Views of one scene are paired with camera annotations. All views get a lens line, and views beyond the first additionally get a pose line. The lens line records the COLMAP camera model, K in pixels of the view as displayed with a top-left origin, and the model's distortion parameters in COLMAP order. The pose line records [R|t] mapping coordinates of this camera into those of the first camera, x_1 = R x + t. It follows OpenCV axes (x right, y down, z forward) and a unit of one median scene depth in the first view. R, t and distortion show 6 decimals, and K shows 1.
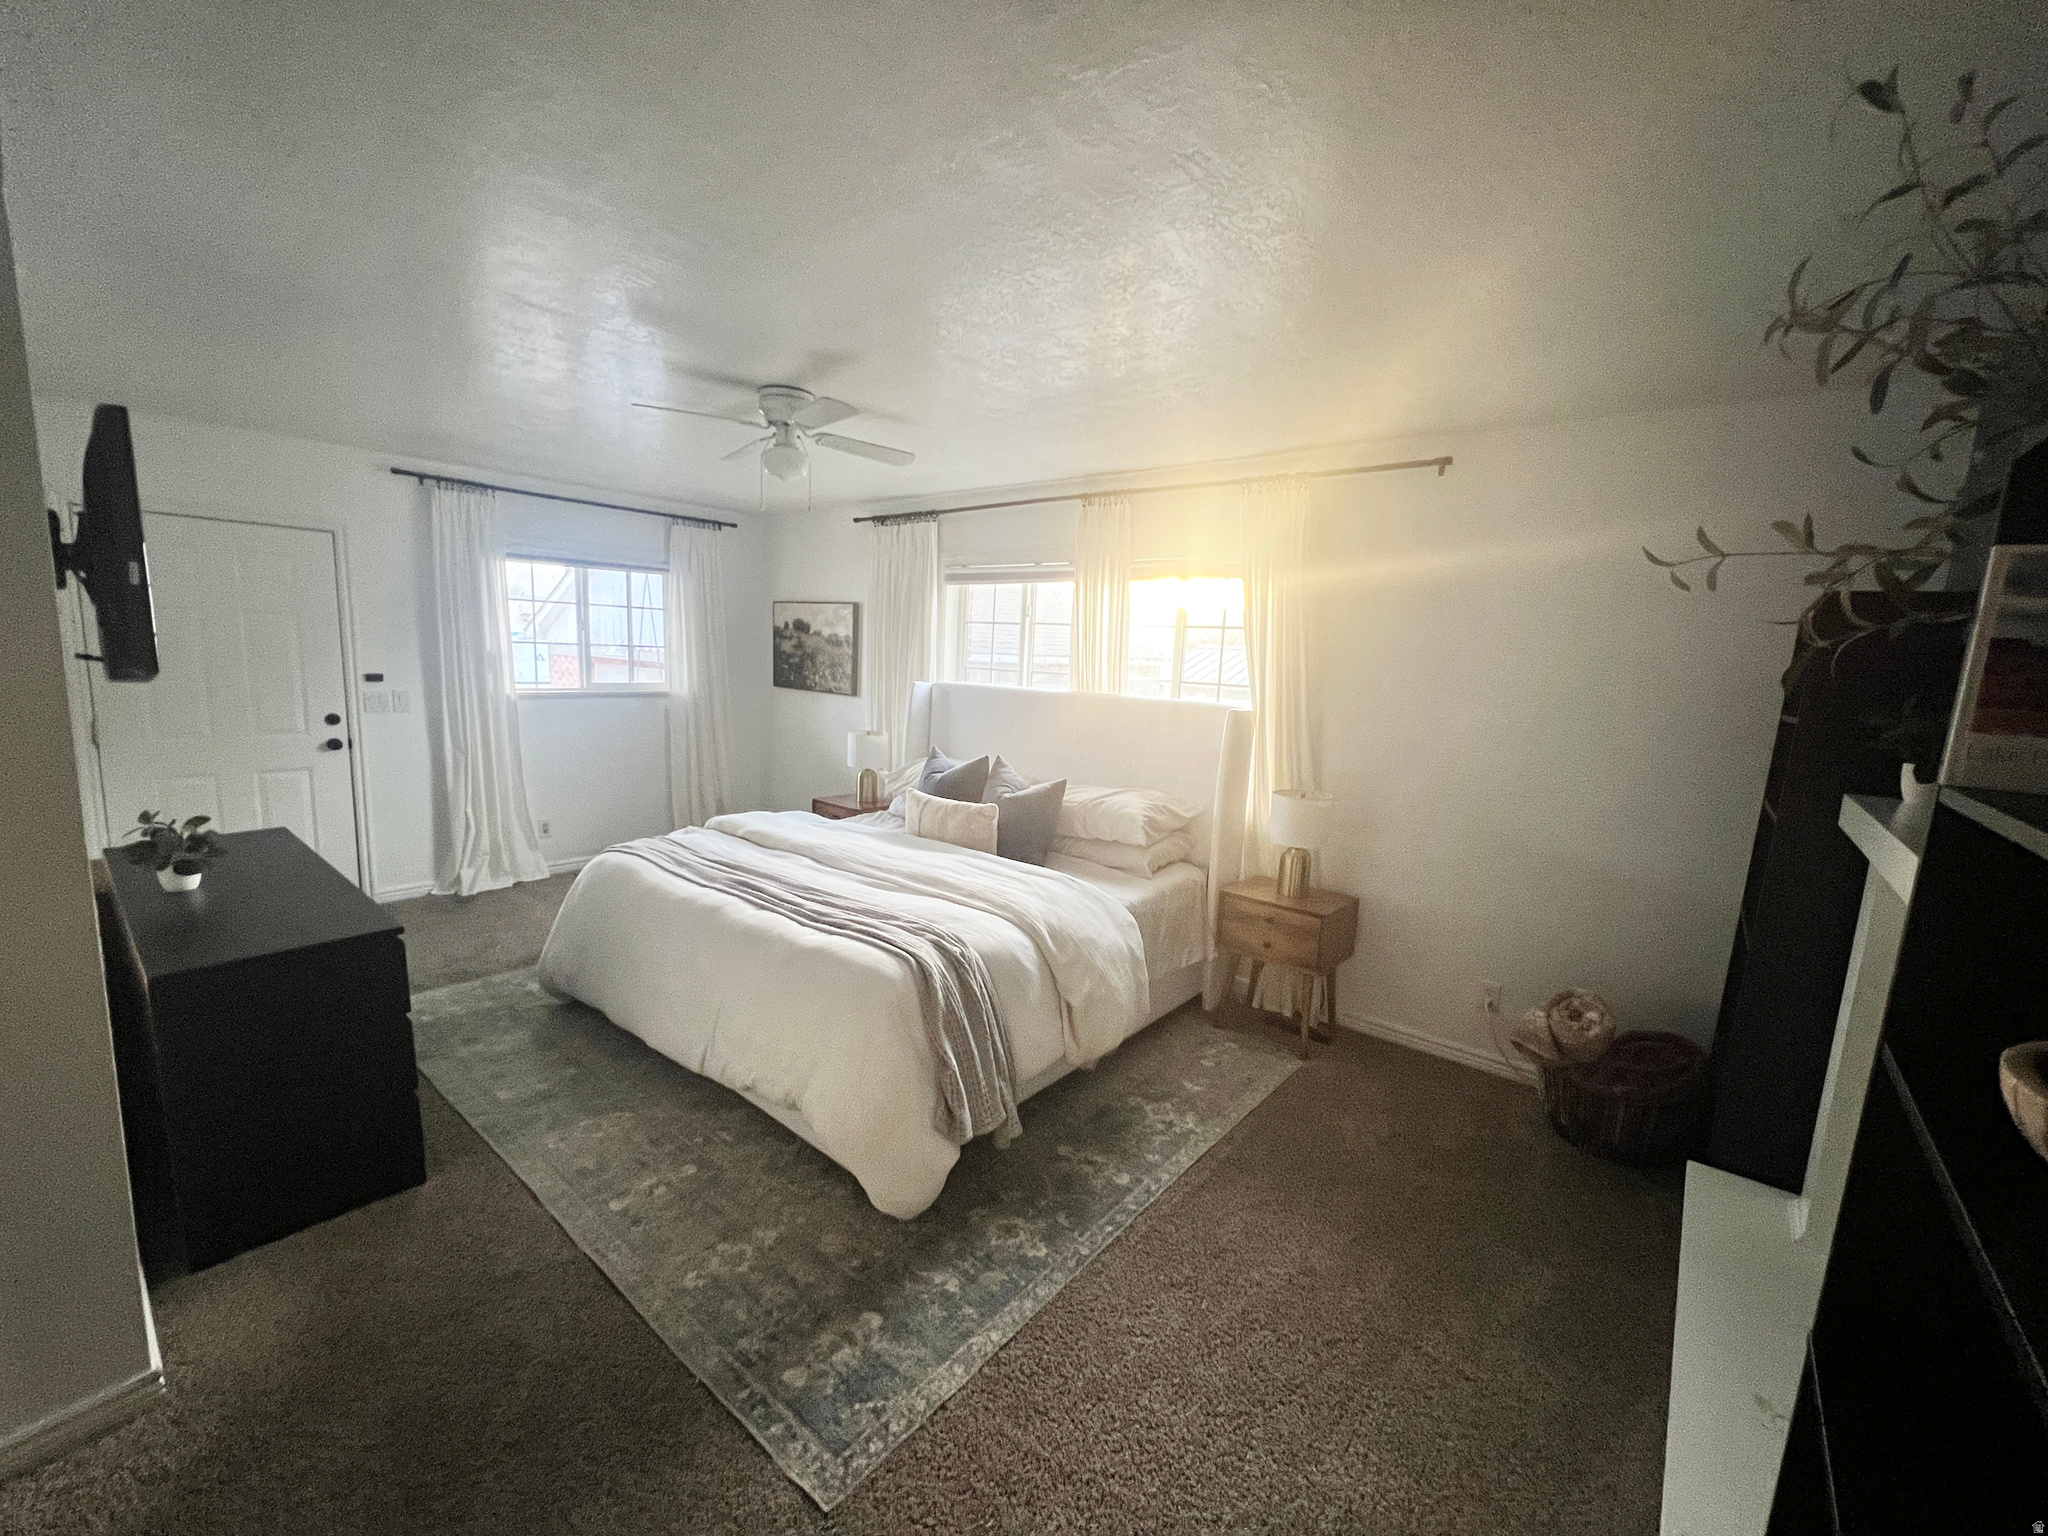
lens RADIAL K [[820.6, 0, 1028.1], [0, 820.6, 776.6], [0, 0, 1]] dist [-0.002121, 0.000196]
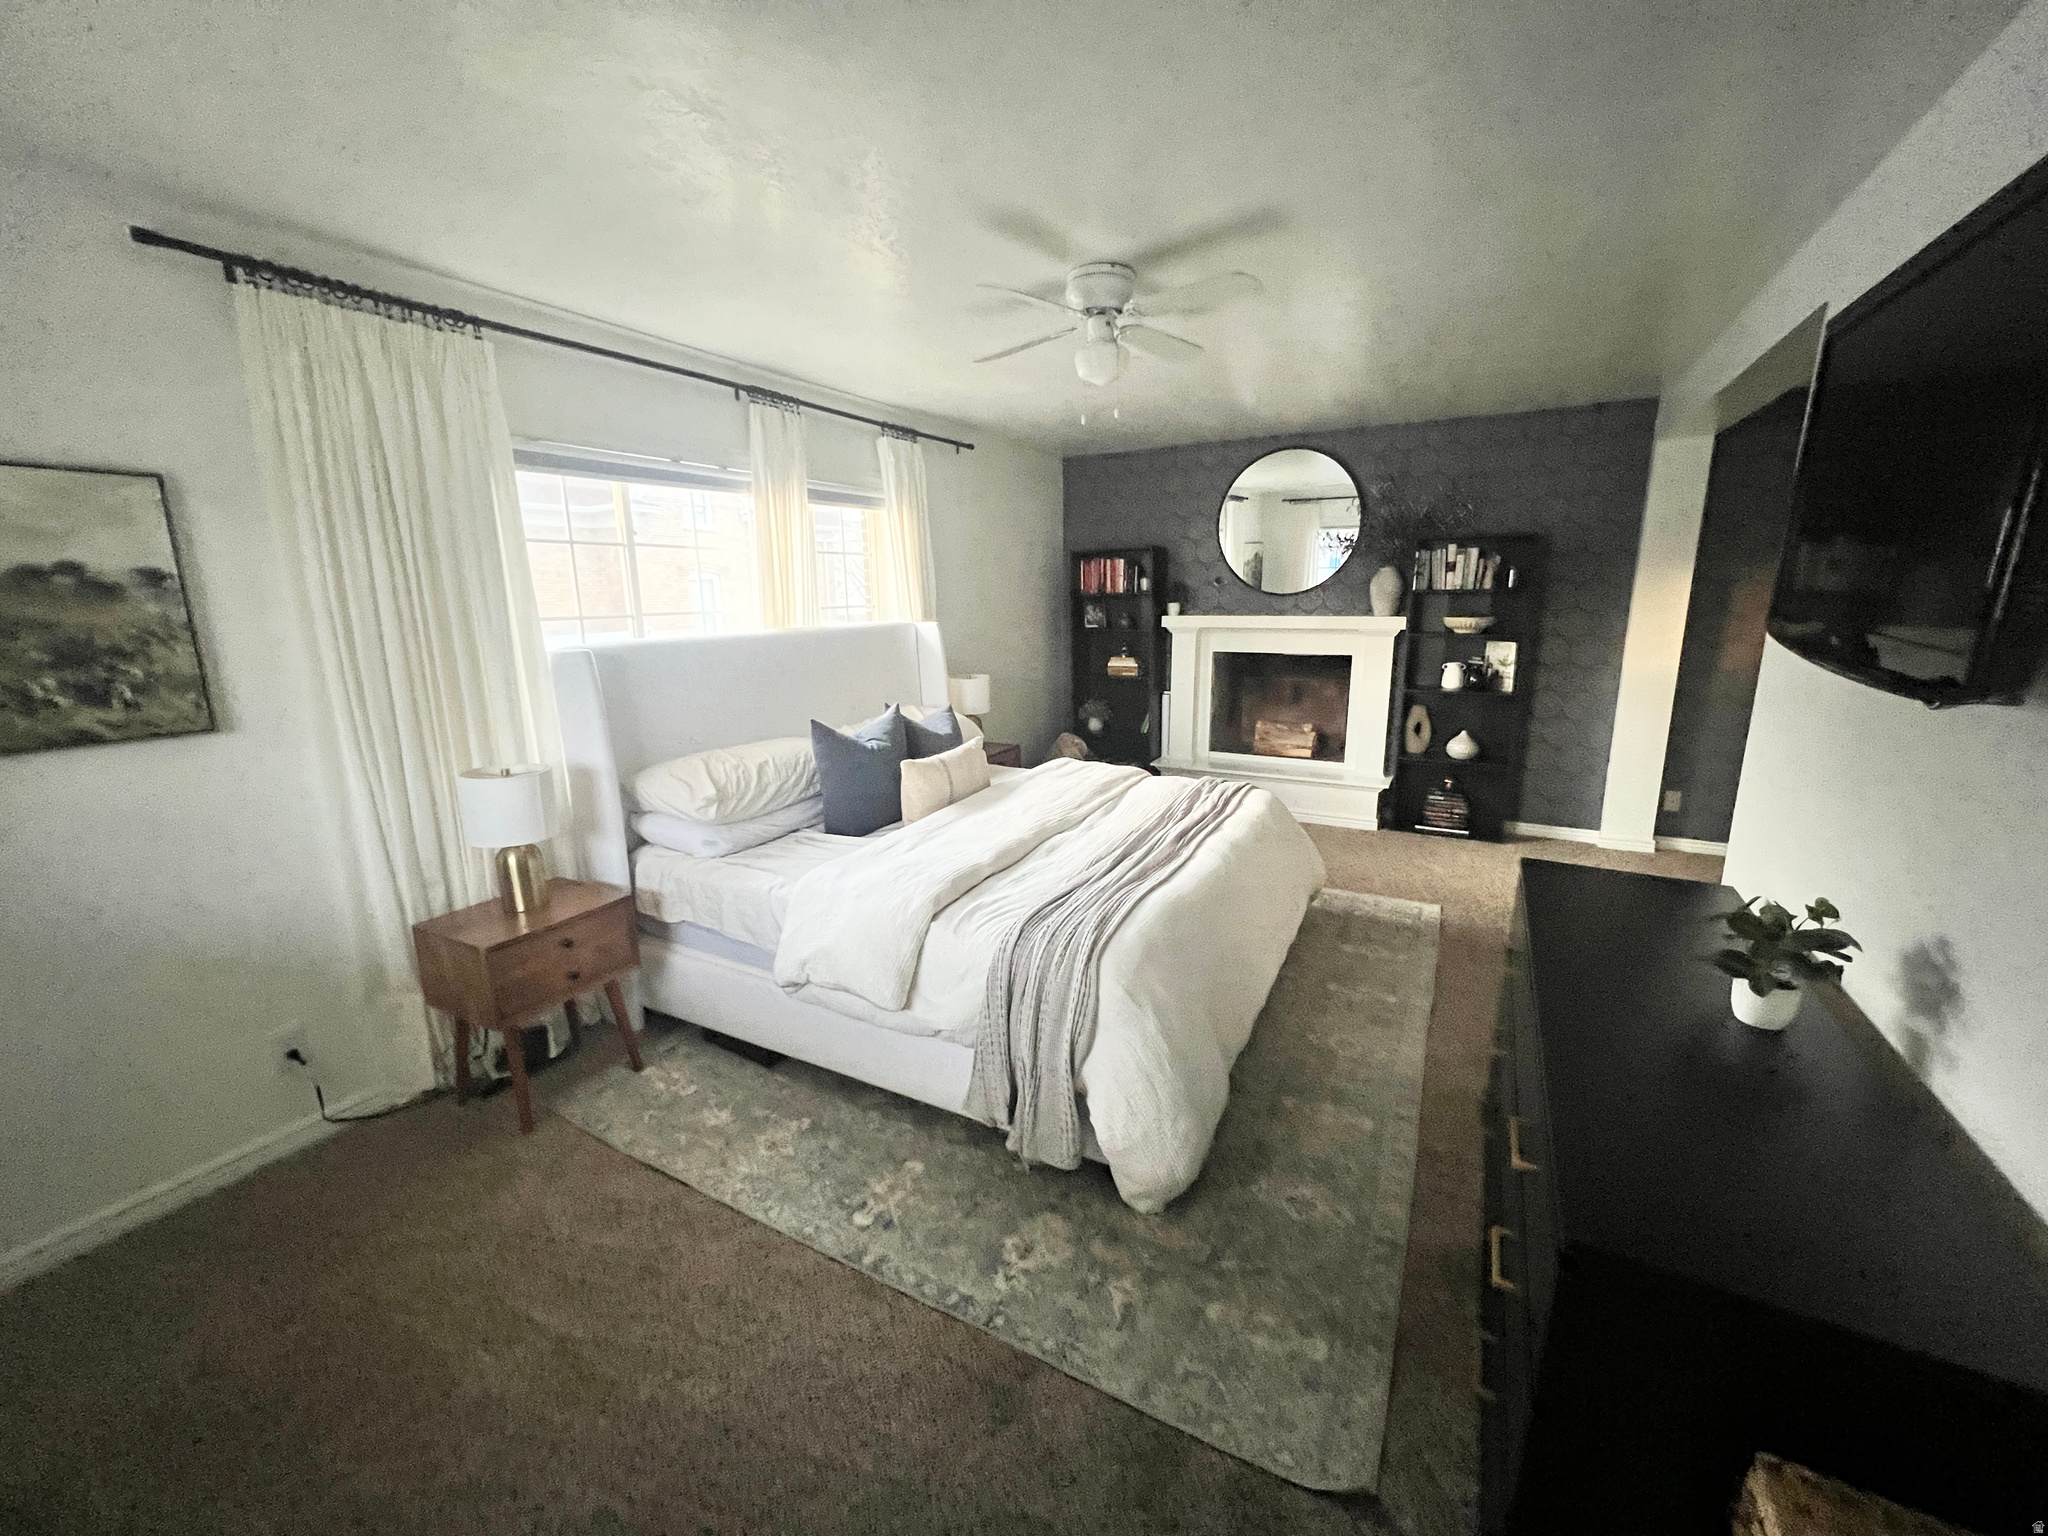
lens RADIAL K [[820.6, 0, 1031.7], [0, 820.6, 765.0], [0, 0, 1]] dist [-0.002121, 0.000196]
pose [[-0.191139, -0.251103, 0.948901, -0.847309], [0.155058, 0.946862, 0.281797, -0.171496], [-0.969238, 0.200997, -0.142046, 0.909368]]
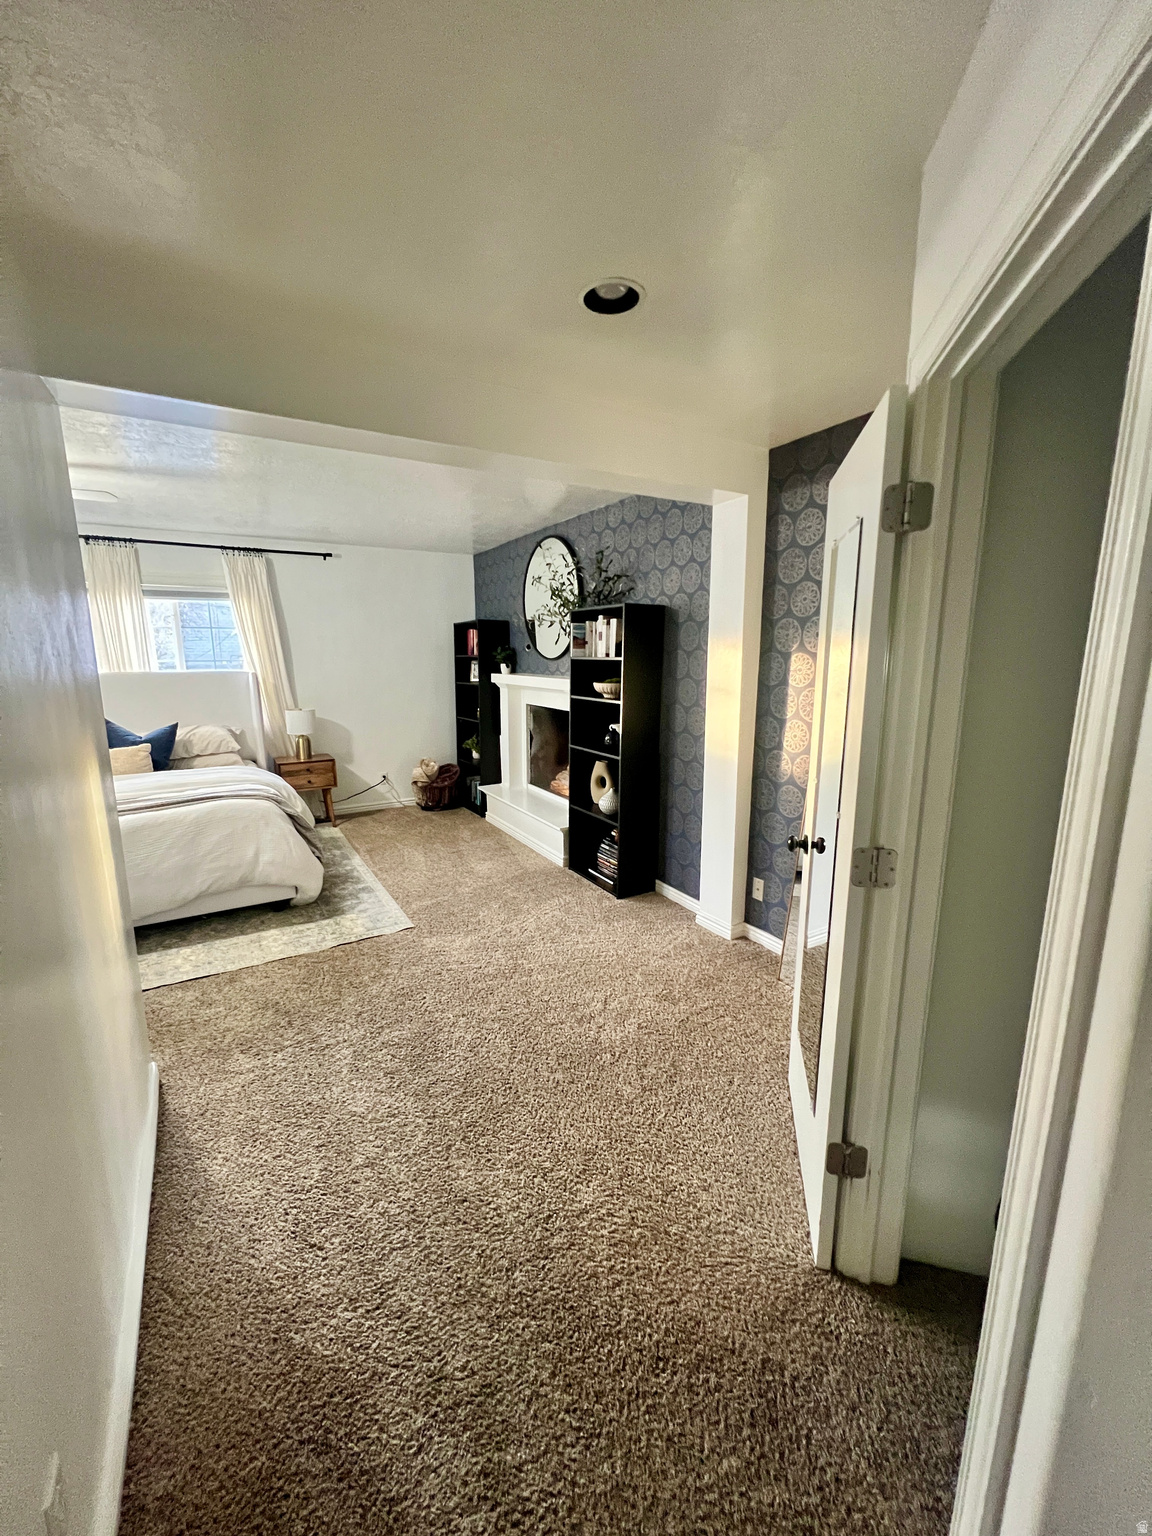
lens RADIAL K [[615.4, 0, 571.9], [0, 615.4, 770.4], [0, 0, 1]] dist [0.001484, 0.000058]
pose [[0.340202, -0.225305, 0.912962, -0.724040], [0.160260, 0.970561, 0.179801, 0.001336], [-0.926595, 0.085143, 0.366295, -0.162096]]
